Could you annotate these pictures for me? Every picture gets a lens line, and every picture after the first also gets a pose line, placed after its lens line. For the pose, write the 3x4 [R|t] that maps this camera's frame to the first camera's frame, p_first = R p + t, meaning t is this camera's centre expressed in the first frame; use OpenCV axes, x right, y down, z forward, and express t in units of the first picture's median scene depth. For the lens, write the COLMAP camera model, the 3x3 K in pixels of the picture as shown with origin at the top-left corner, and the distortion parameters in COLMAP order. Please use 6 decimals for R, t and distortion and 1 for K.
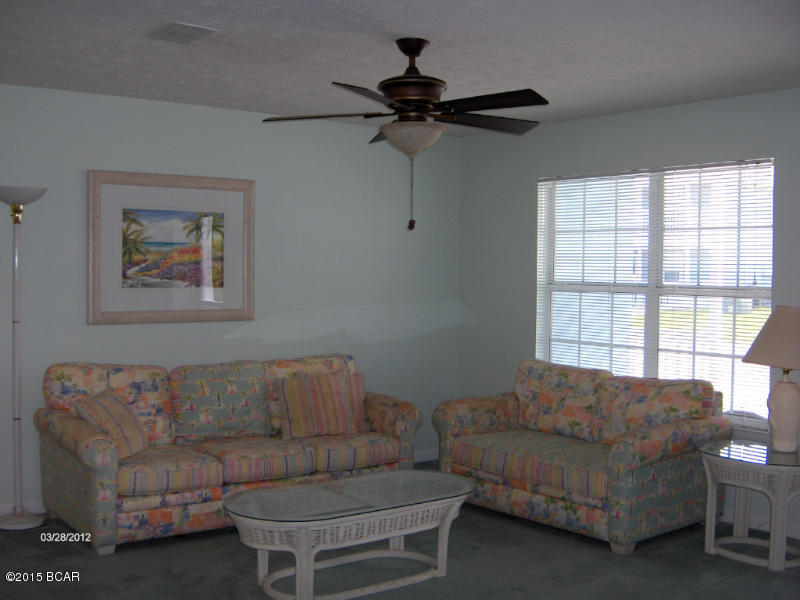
lens RADIAL K [[916.6, 0, 400.0], [0, 916.6, 300.0], [0, 0, 1]] dist [0.007164, -0.439012]
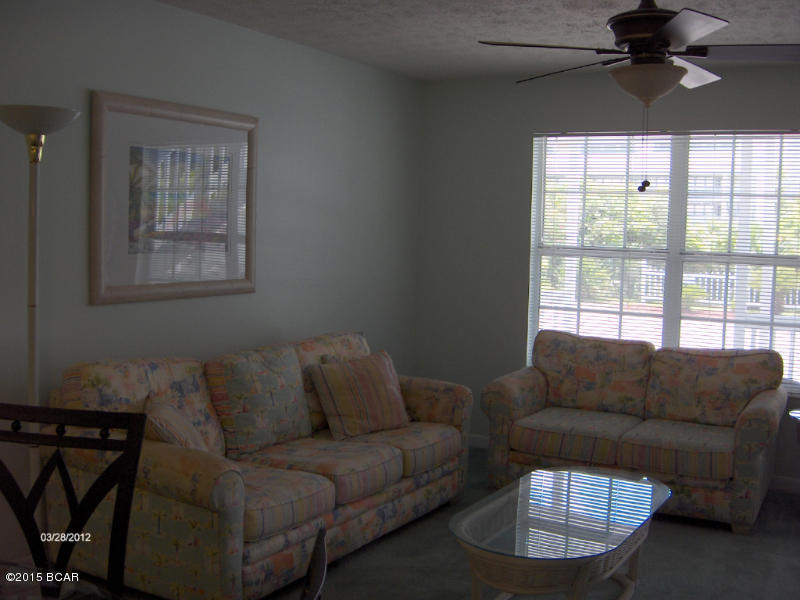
lens RADIAL K [[913.5, 0, 400.0], [0, 913.5, 300.0], [0, 0, 1]] dist [-0.104443, -0.027798]
pose [[0.921891, -0.017378, 0.387060, -0.385437], [-0.004137, 0.998495, 0.054683, -0.016868], [-0.387427, -0.052013, 0.920432, 0.238434]]
